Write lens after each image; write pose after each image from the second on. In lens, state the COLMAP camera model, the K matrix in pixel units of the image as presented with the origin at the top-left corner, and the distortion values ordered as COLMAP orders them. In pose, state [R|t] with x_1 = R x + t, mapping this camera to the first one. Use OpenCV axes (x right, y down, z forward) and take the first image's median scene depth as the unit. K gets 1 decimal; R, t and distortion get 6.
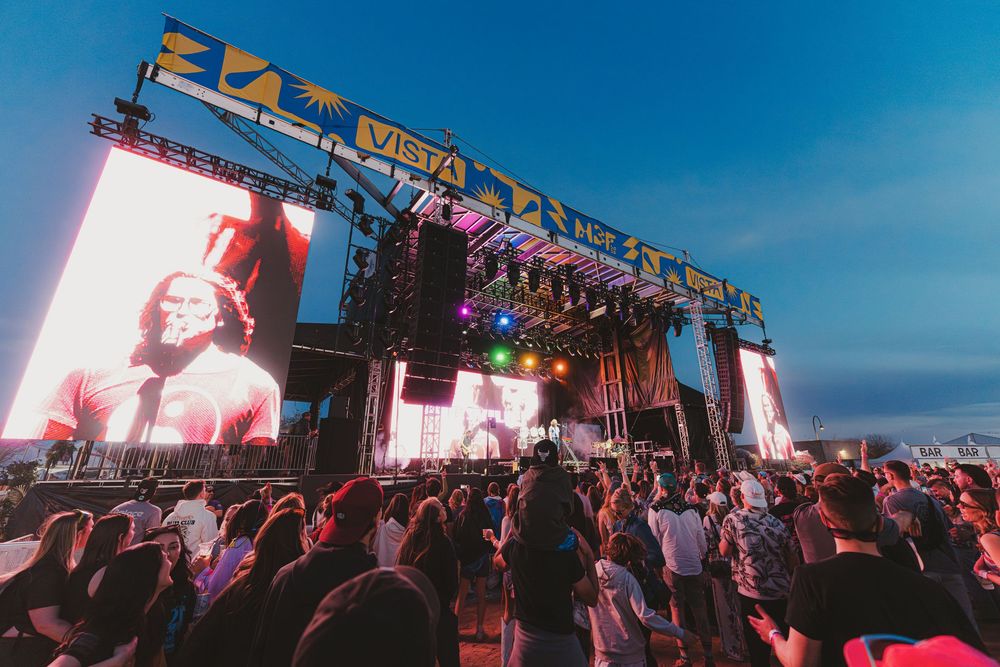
lens RADIAL K [[400.2, 0, 501.7], [0, 400.2, 334.8], [0, 0, 1]] dist [-0.000589, 0.000246]
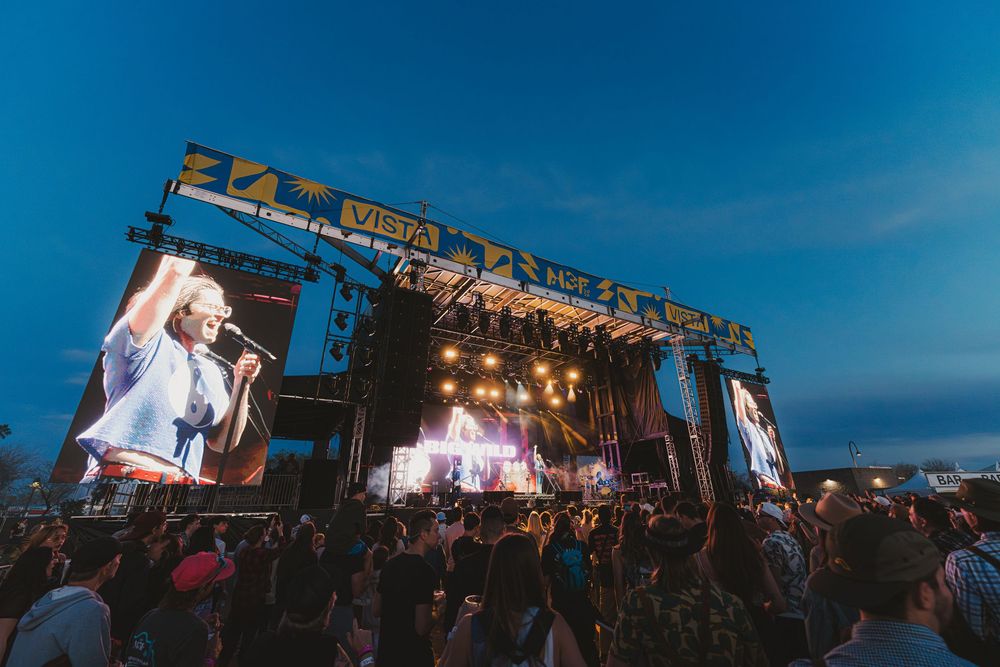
lens RADIAL K [[399.9, 0, 502.6], [0, 399.9, 333.0], [0, 0, 1]] dist [-0.000346, 0.000017]
pose [[0.996741, -0.039437, -0.070377, 0.162474], [0.033953, 0.996415, -0.077486, -0.036731], [0.073181, 0.074844, 0.994506, -0.108317]]
